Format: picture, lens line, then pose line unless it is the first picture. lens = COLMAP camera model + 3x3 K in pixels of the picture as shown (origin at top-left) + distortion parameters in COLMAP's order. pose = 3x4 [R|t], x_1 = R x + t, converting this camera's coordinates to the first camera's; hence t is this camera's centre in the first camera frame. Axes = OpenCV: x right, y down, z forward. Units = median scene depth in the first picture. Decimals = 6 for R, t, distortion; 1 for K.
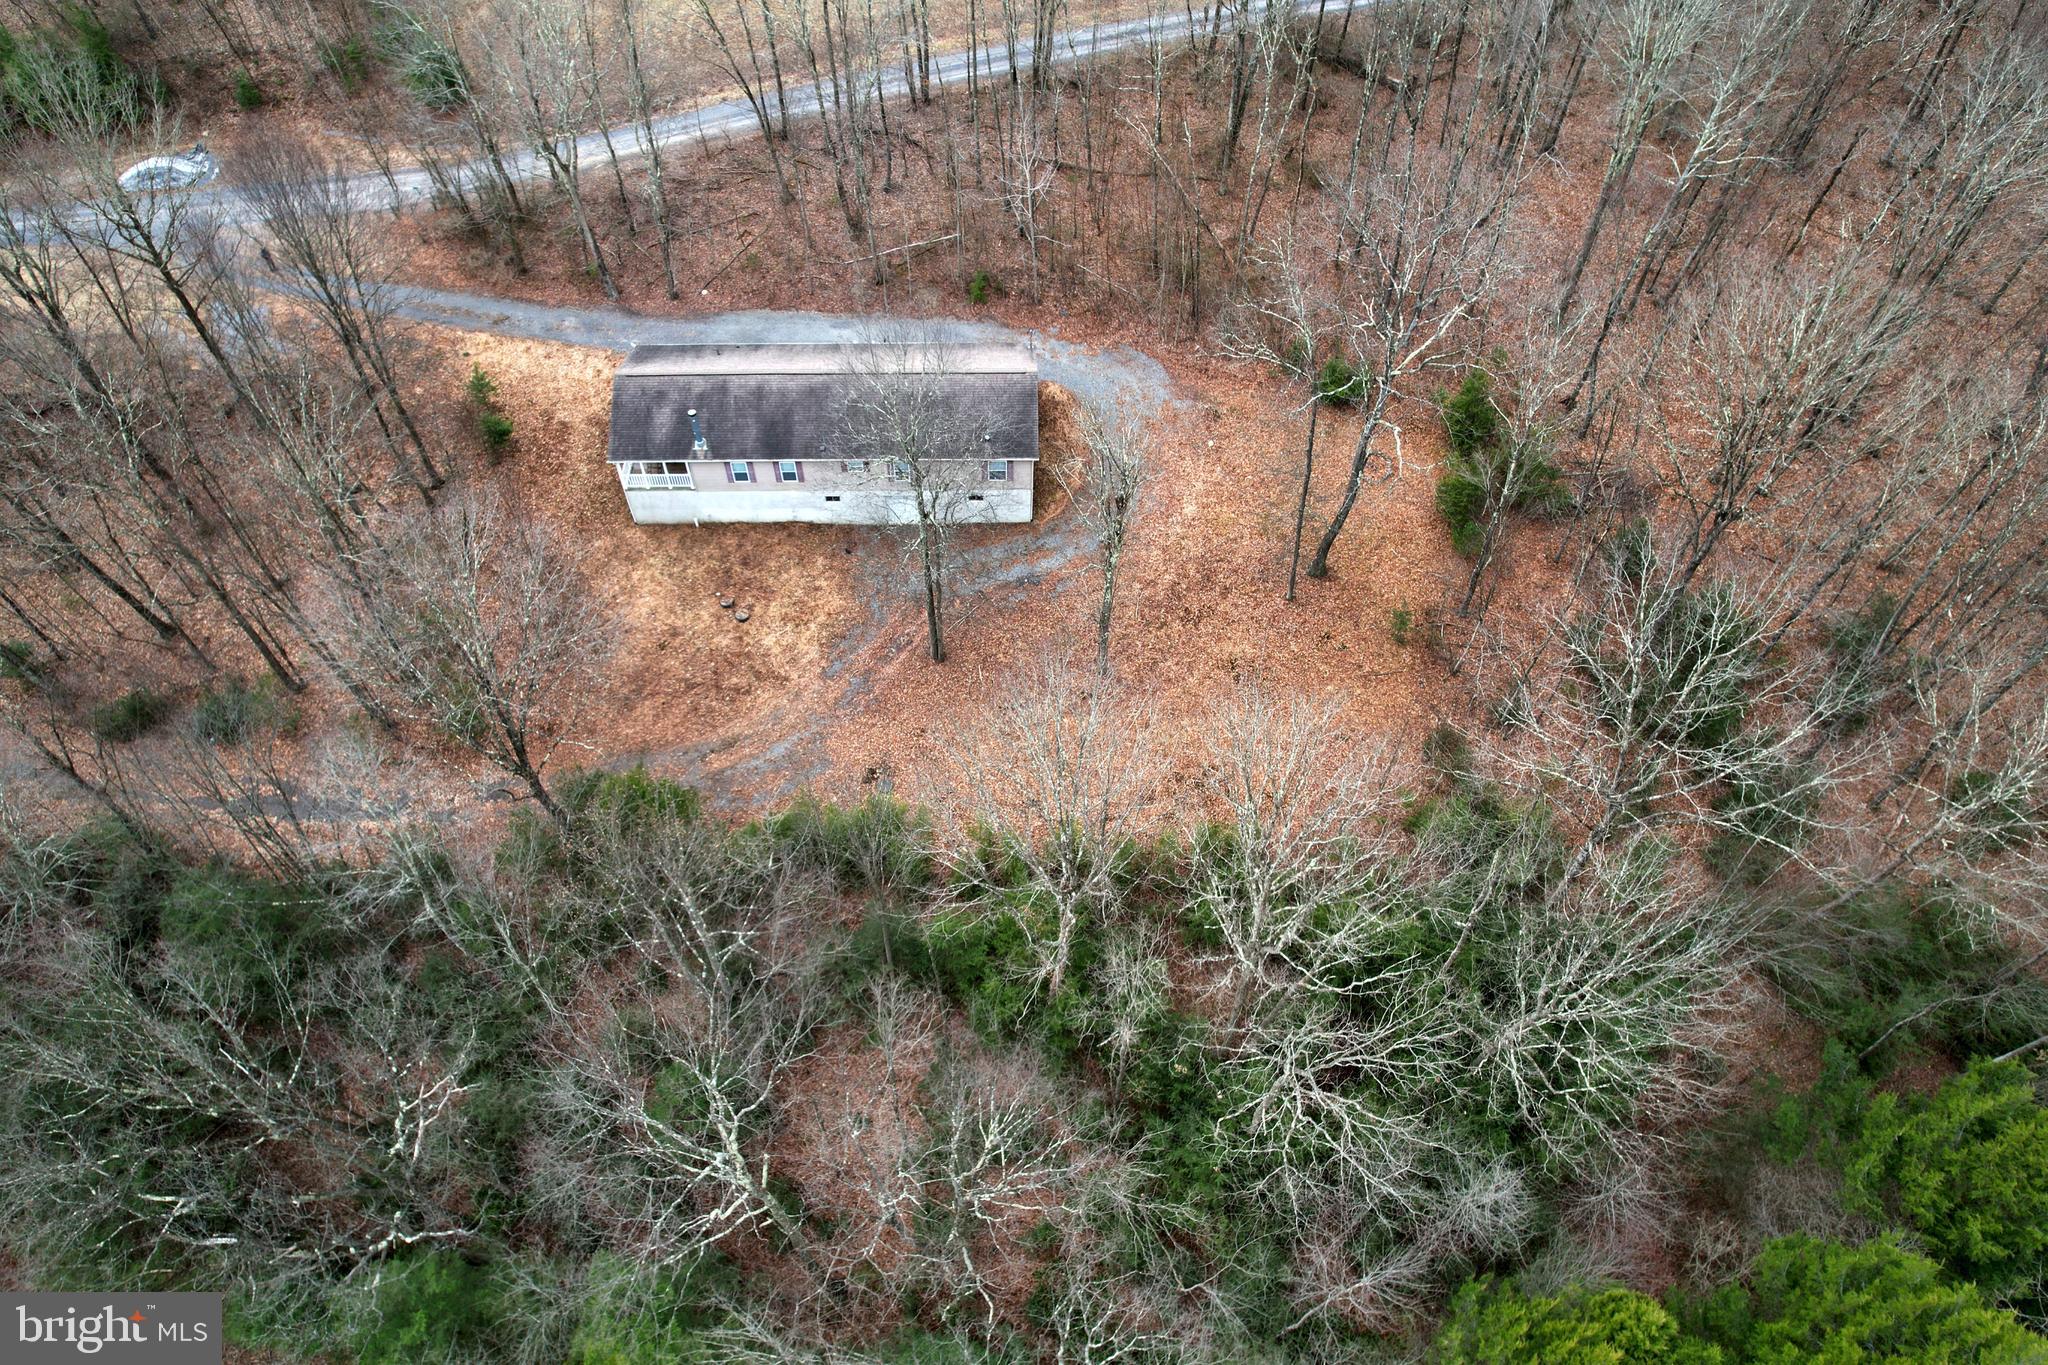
lens RADIAL K [[1340.0, 0, 1025.0], [0, 1340.0, 680.0], [0, 0, 1]] dist [-0.037329, 0.004508]
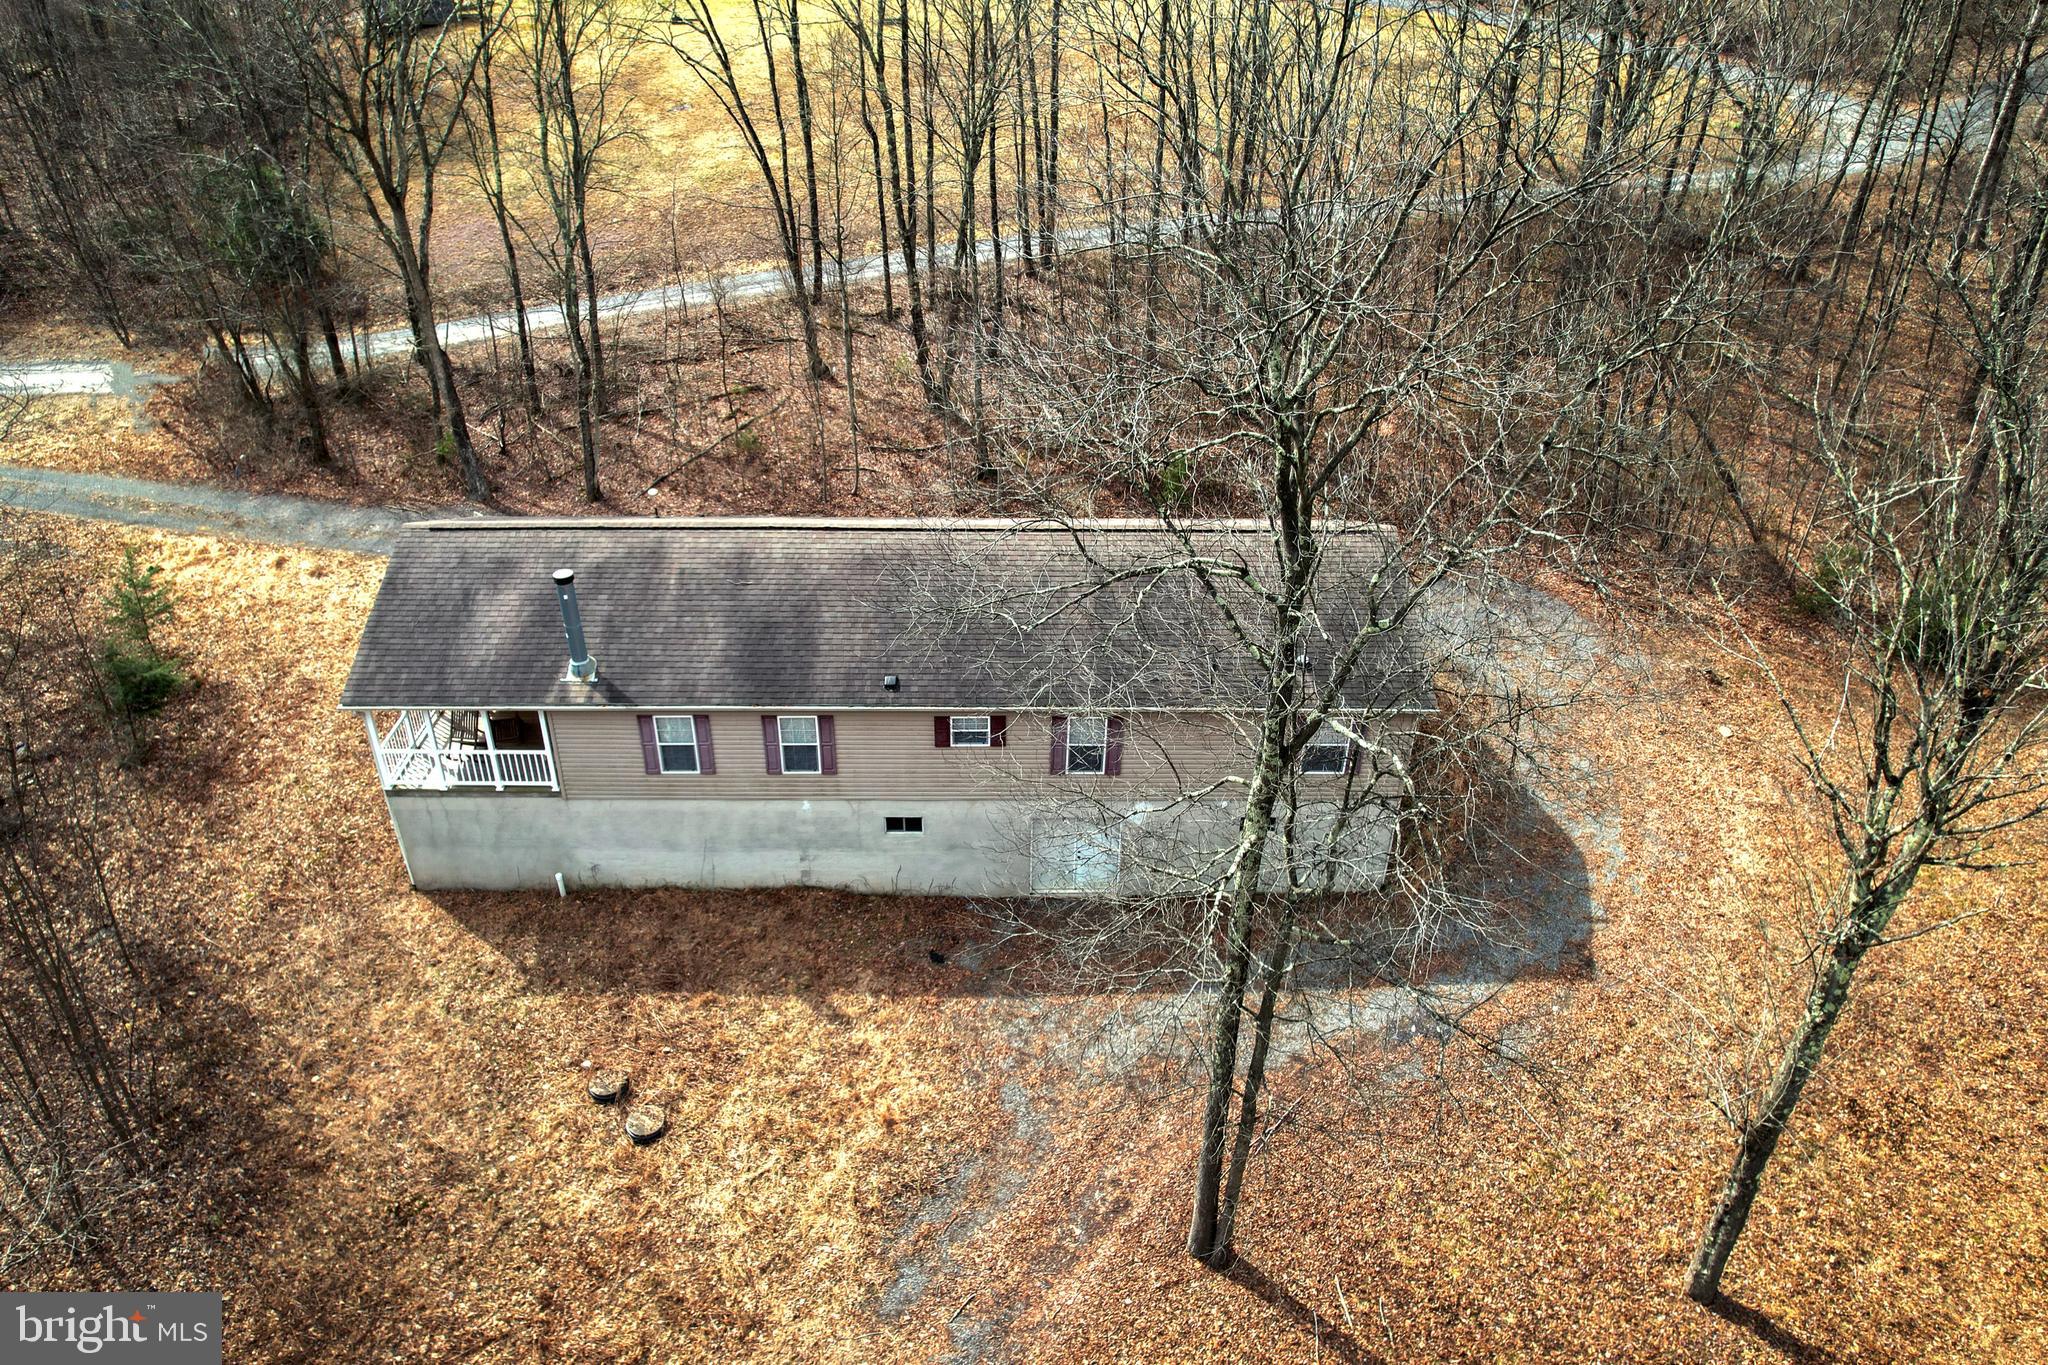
lens RADIAL K [[1340.0, 0, 1016.5], [0, 1340.0, 683.3], [0, 0, 1]] dist [-0.037329, 0.004508]
pose [[0.999987, 0.002330, 0.004621, -0.113807], [-0.000421, 0.926540, -0.376196, -0.023525], [-0.005158, 0.376189, 0.926528, 0.623181]]
